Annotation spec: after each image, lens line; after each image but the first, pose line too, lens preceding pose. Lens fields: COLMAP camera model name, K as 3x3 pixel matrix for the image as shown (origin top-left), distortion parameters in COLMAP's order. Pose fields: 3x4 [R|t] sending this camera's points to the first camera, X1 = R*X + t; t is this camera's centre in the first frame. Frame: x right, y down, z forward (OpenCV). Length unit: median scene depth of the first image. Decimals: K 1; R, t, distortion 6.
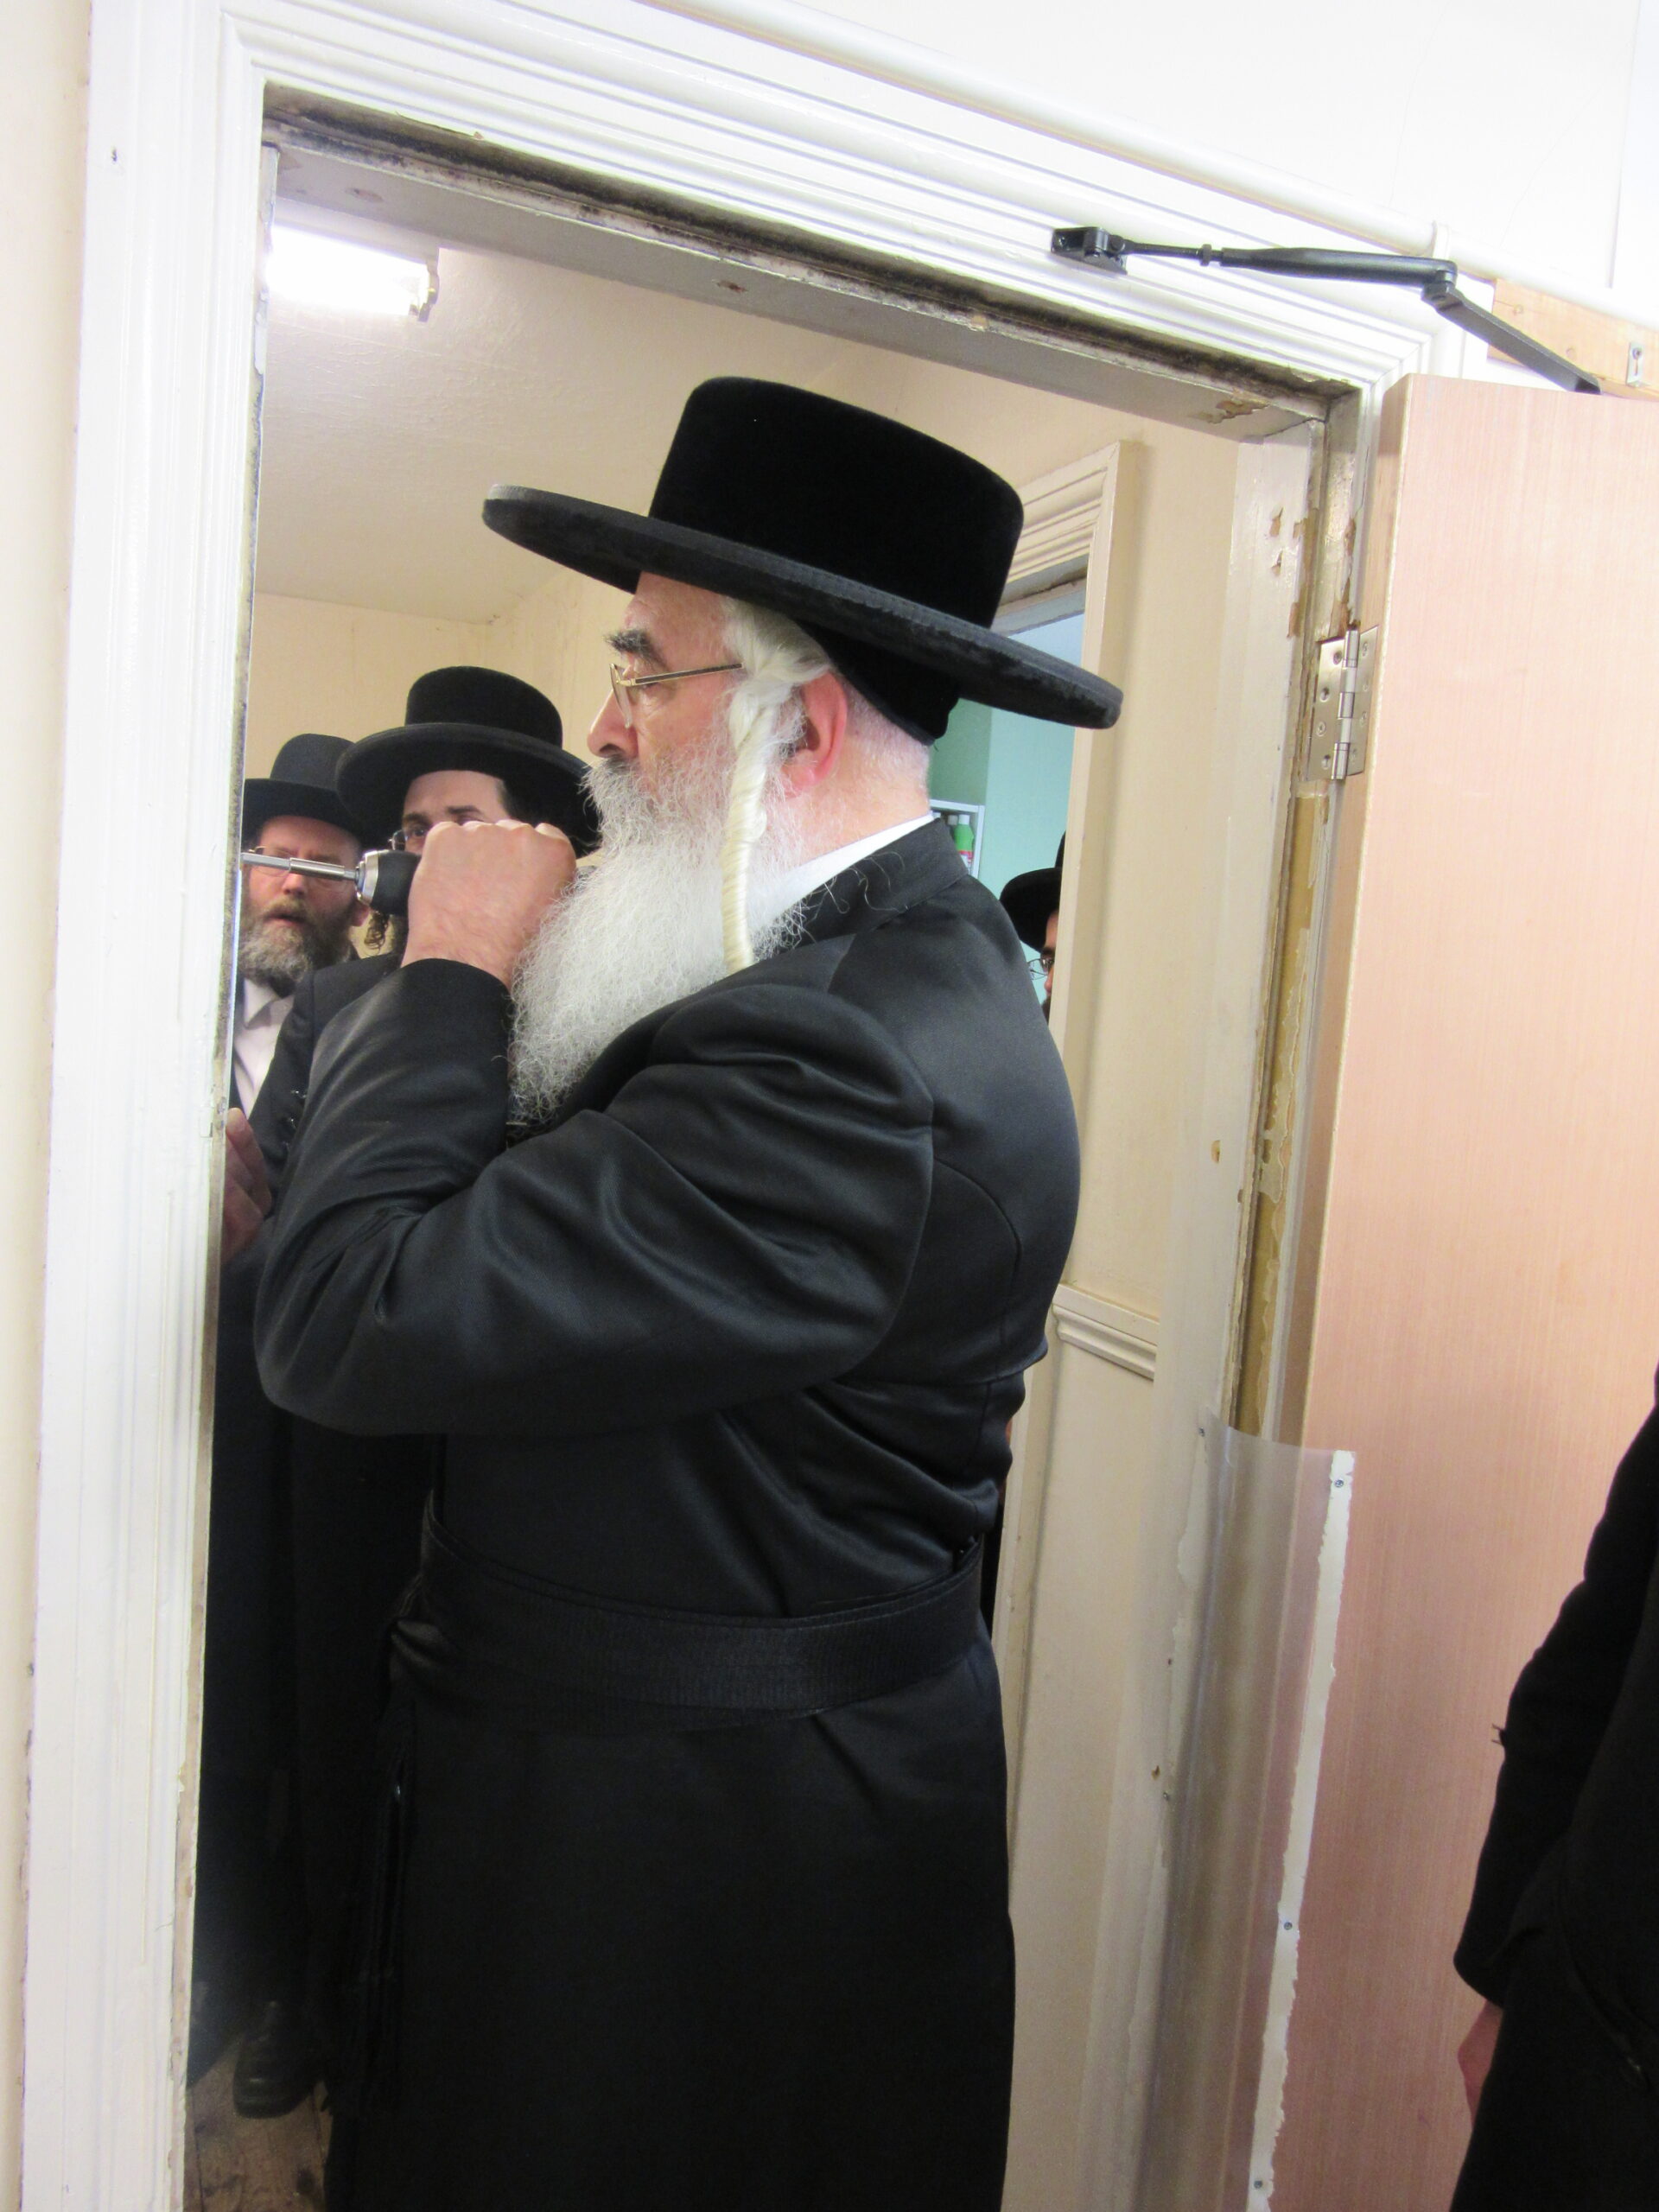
lens RADIAL K [[1670.5, 0, 827.3], [0, 1670.5, 1120.5], [0, 0, 1]] dist [-0.029521, 0.026467]
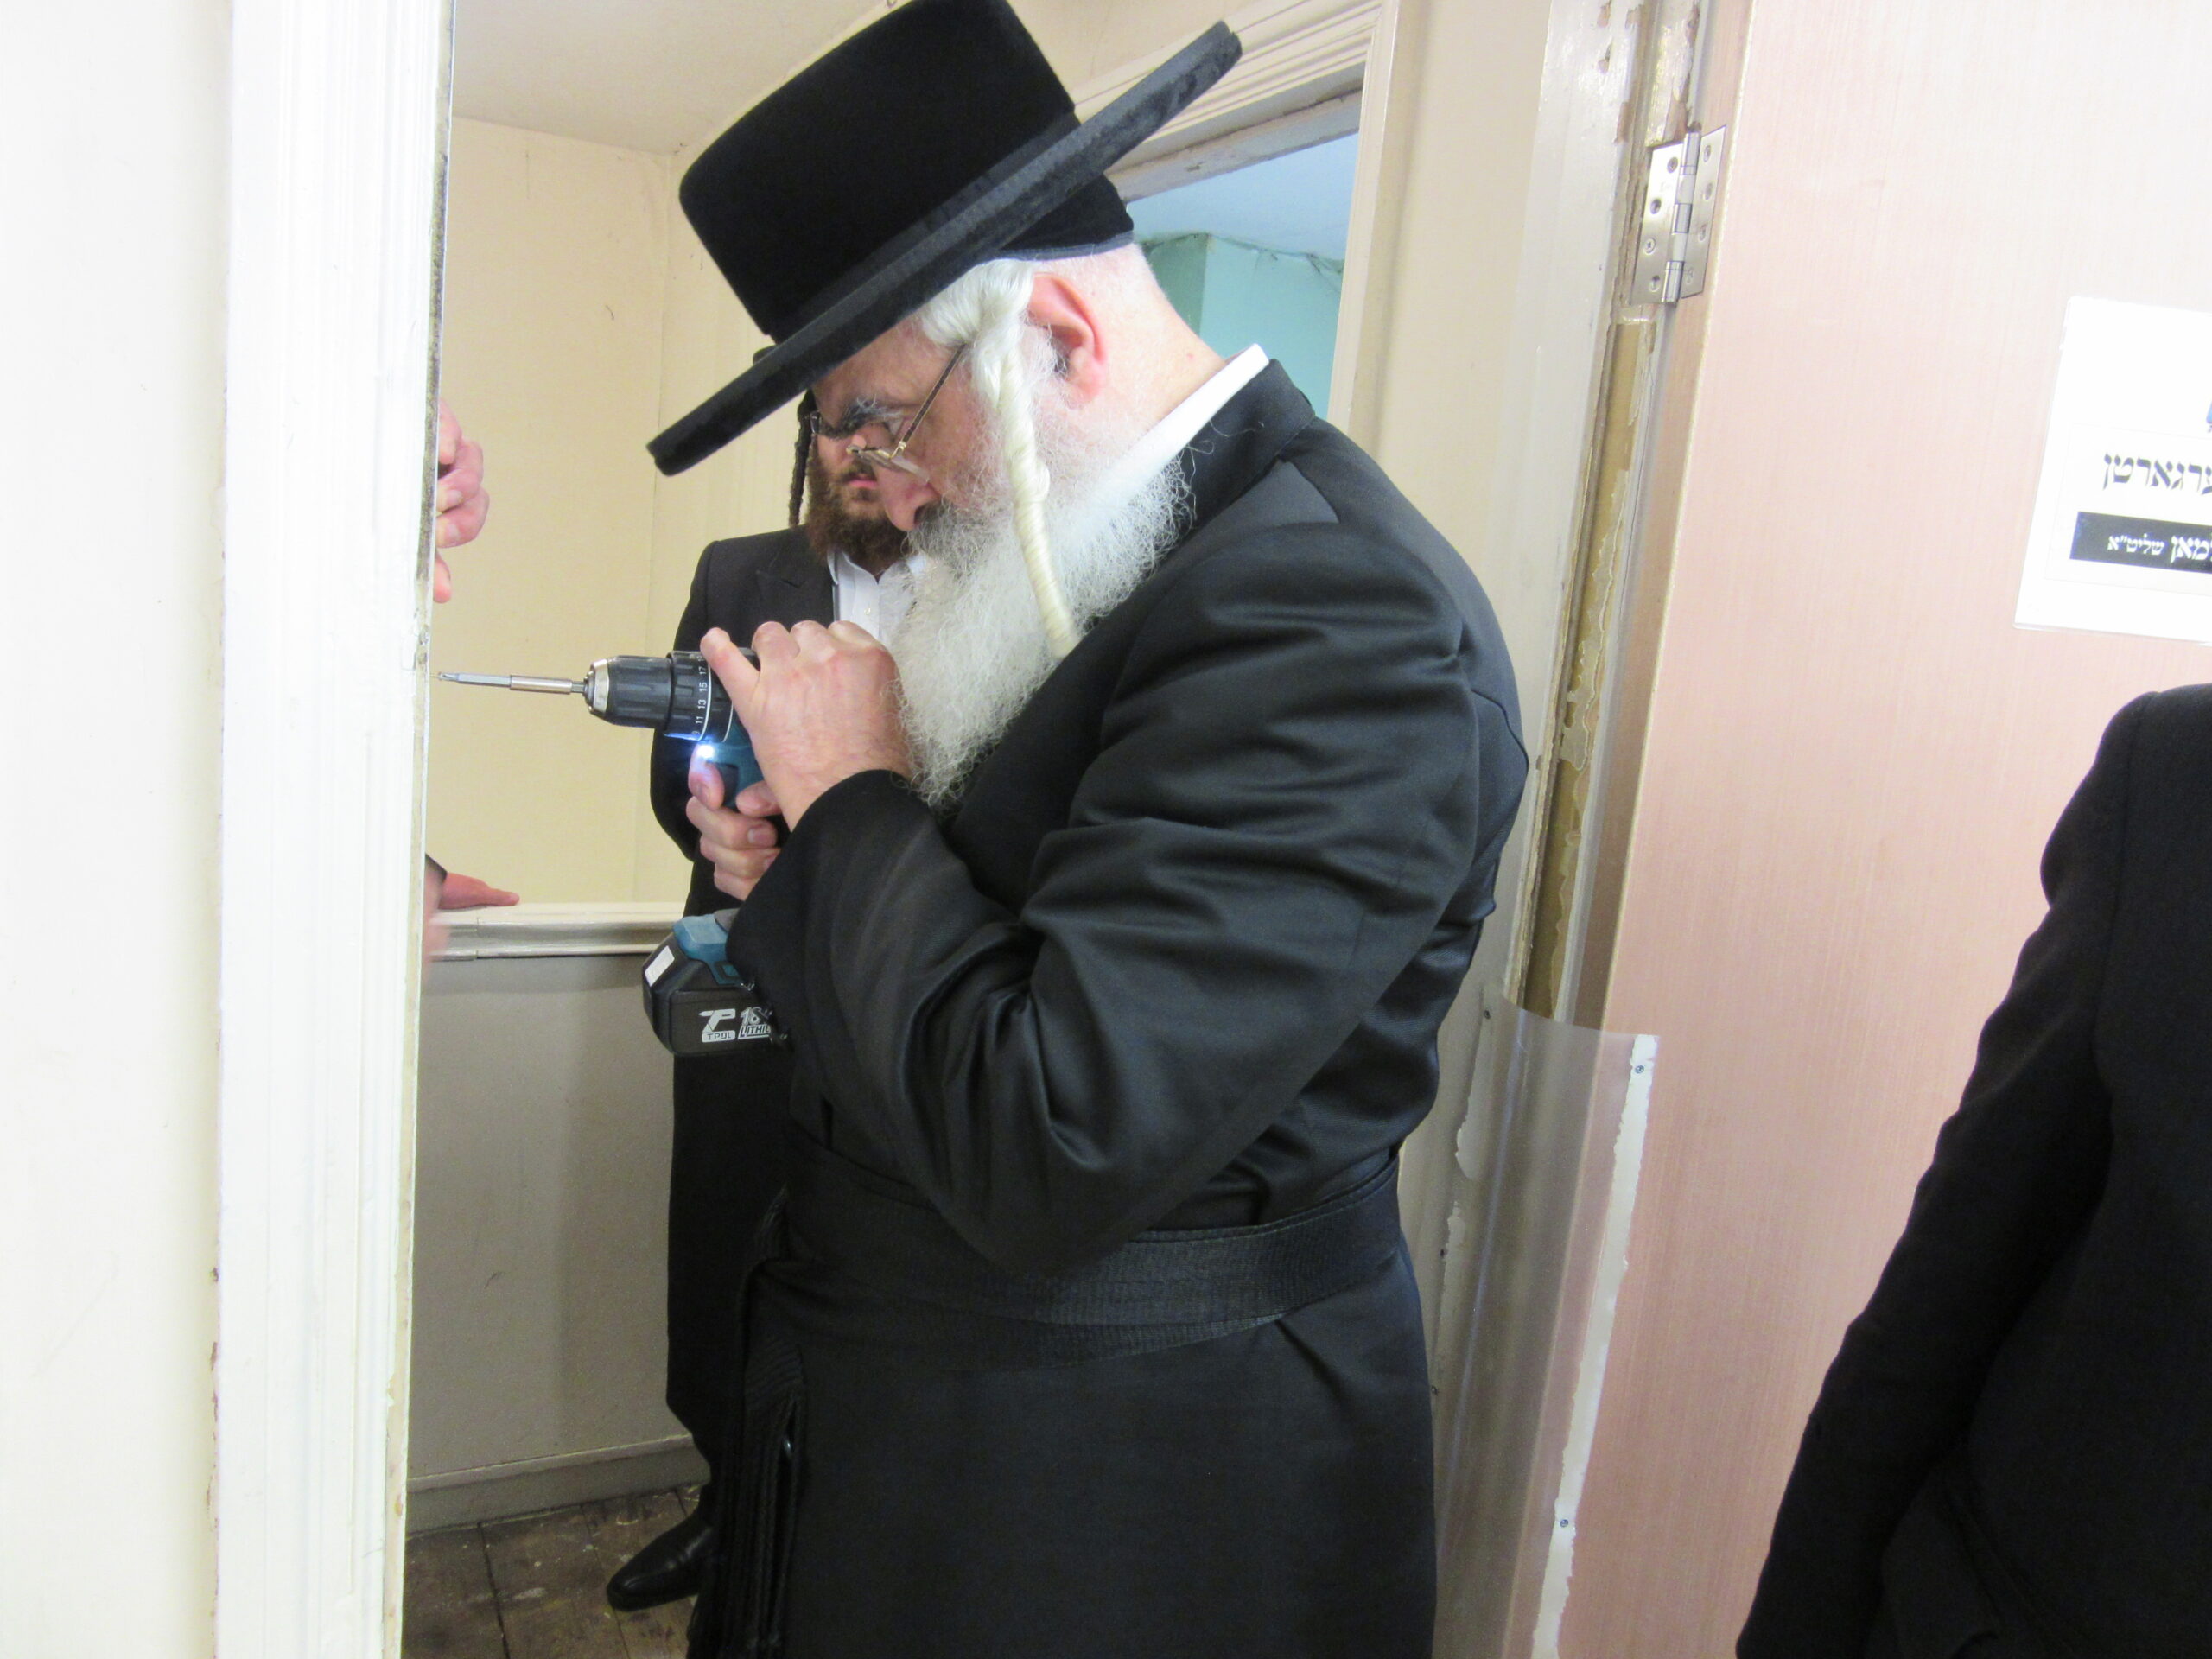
lens RADIAL K [[1670.5, 0, 1095.8], [0, 1670.5, 836.6], [0, 0, 1]] dist [-0.029521, 0.026467]
pose [[0.998442, 0.011620, 0.054584, -0.050437], [-0.016058, 0.996537, 0.081581, 0.015820], [-0.053447, -0.082331, 0.995171, 0.093165]]
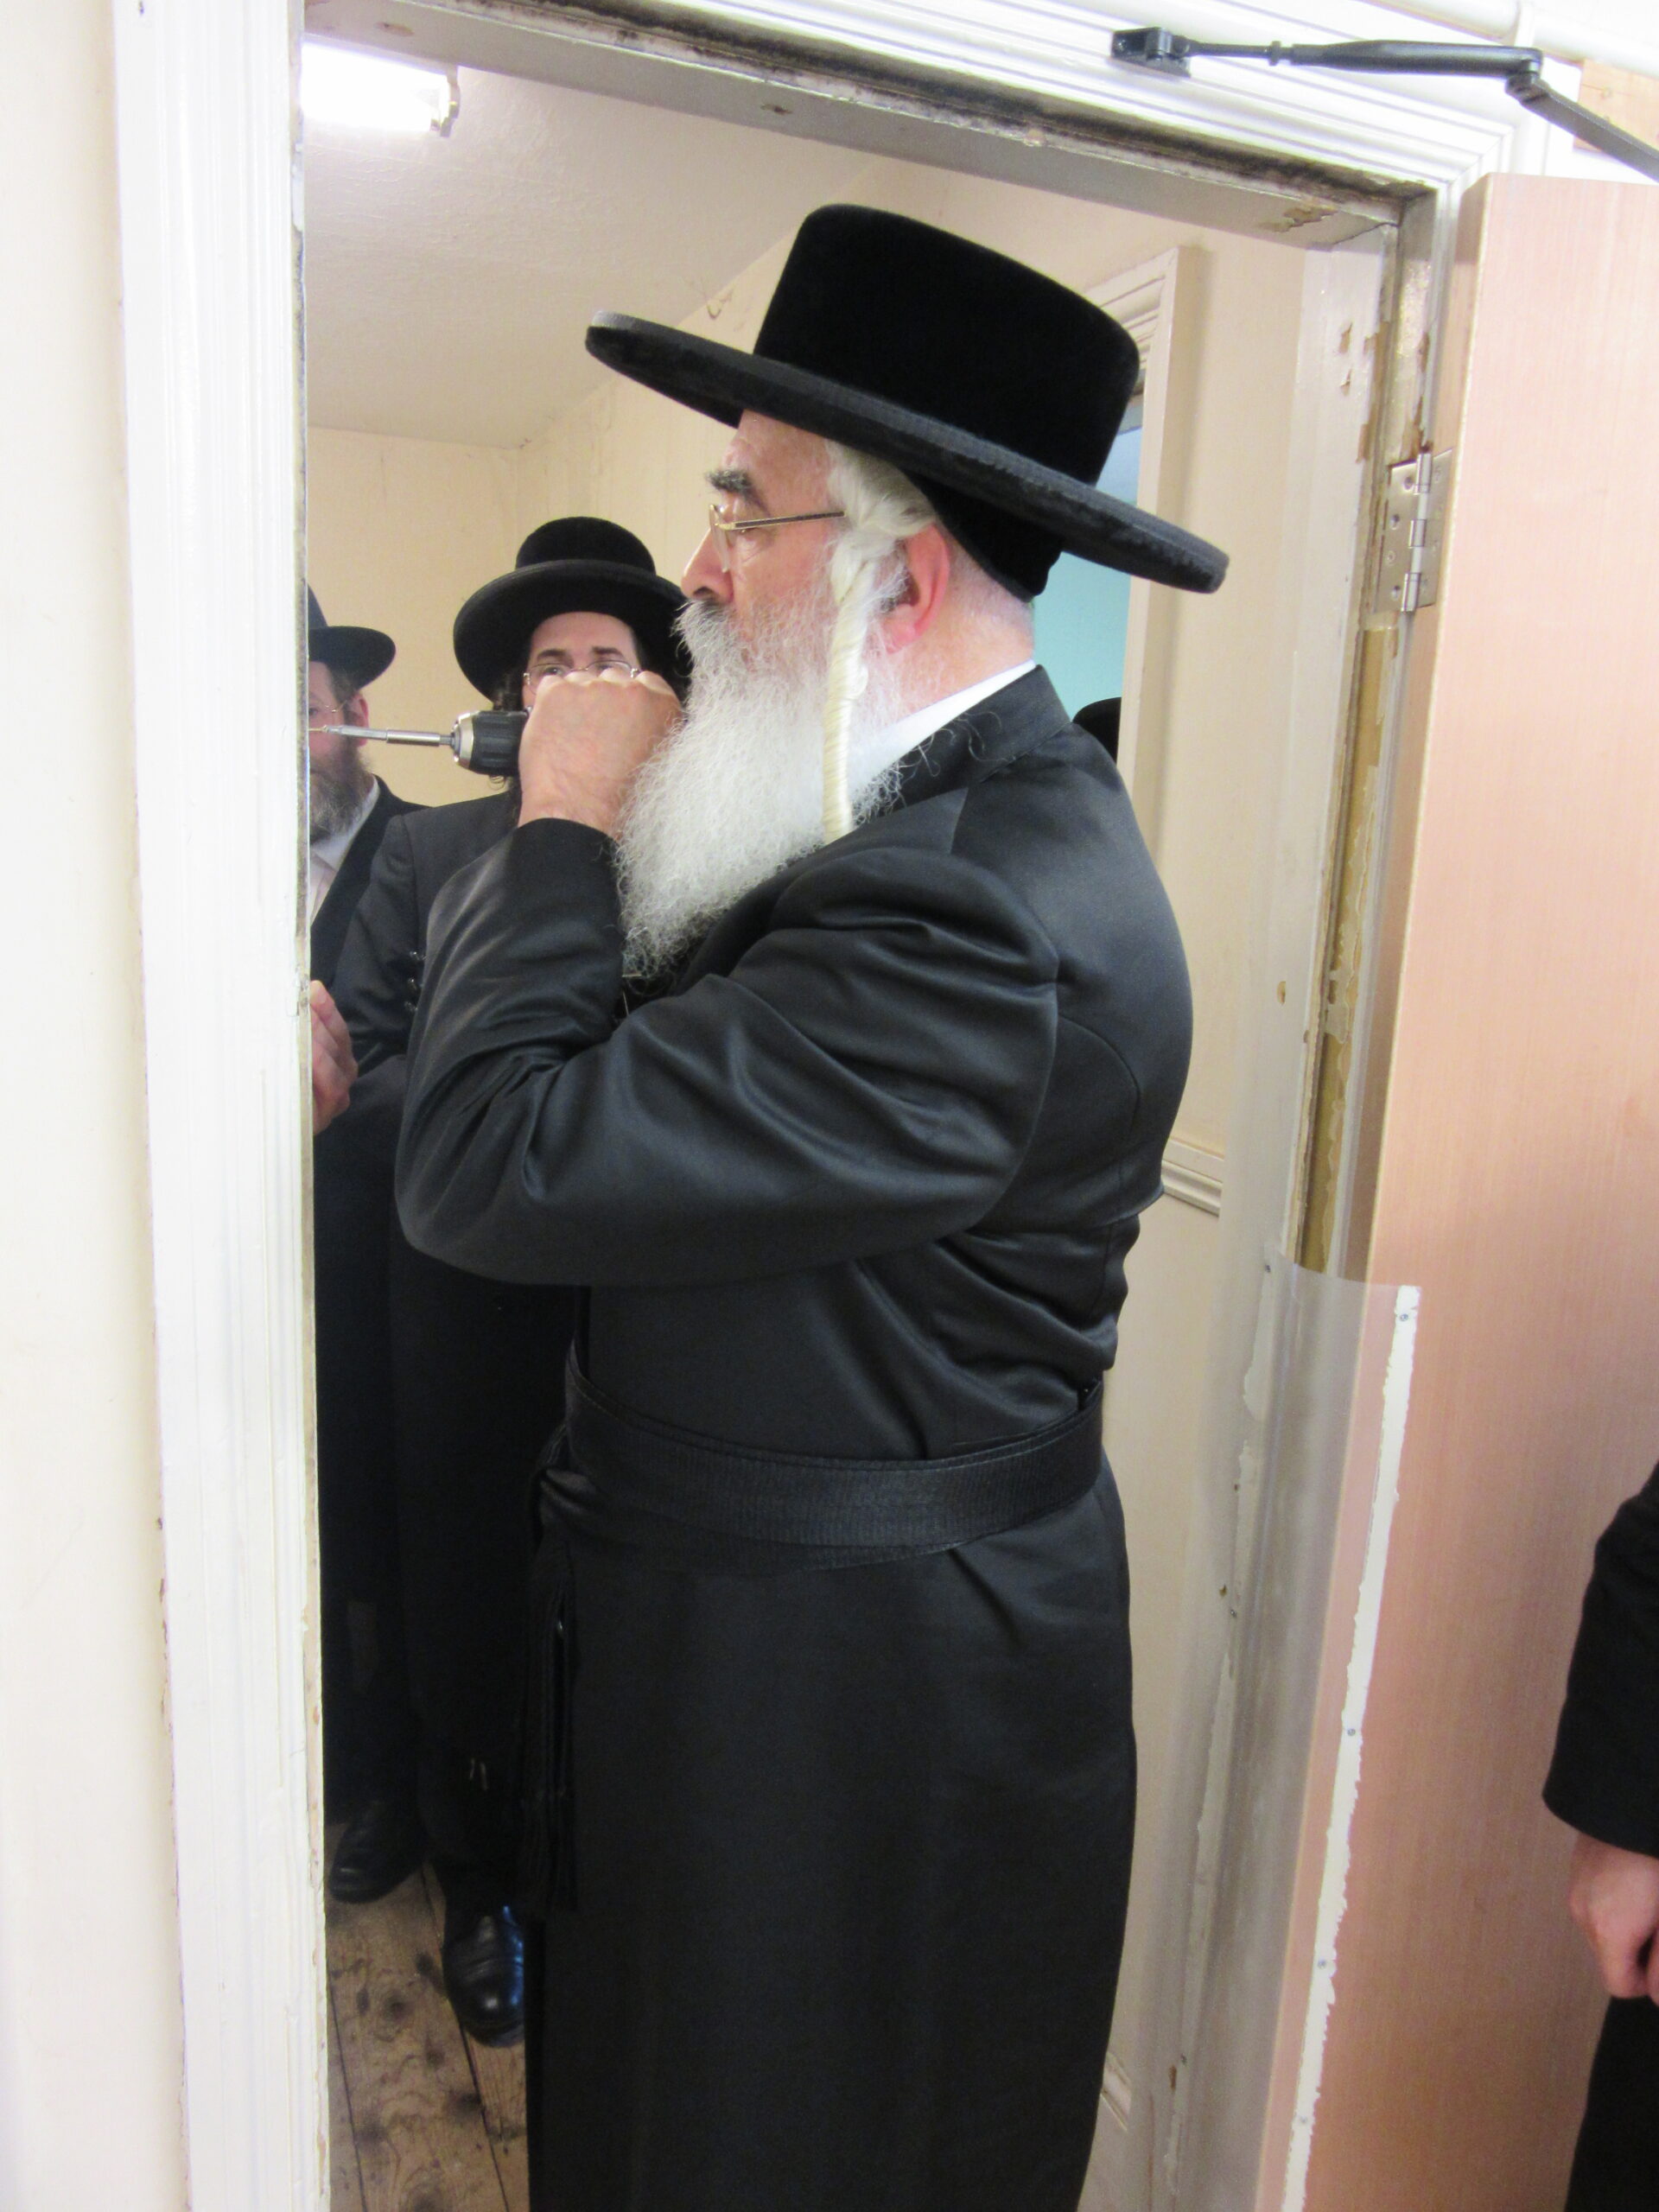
lens RADIAL K [[1670.5, 0, 829.8], [0, 1670.5, 1120.2], [0, 0, 1]] dist [-0.029521, 0.026467]
pose [[0.999266, -0.024237, -0.029666, -0.011412], [0.027239, 0.994061, 0.105358, -0.019567], [0.026937, -0.106089, 0.993992, -0.012179]]
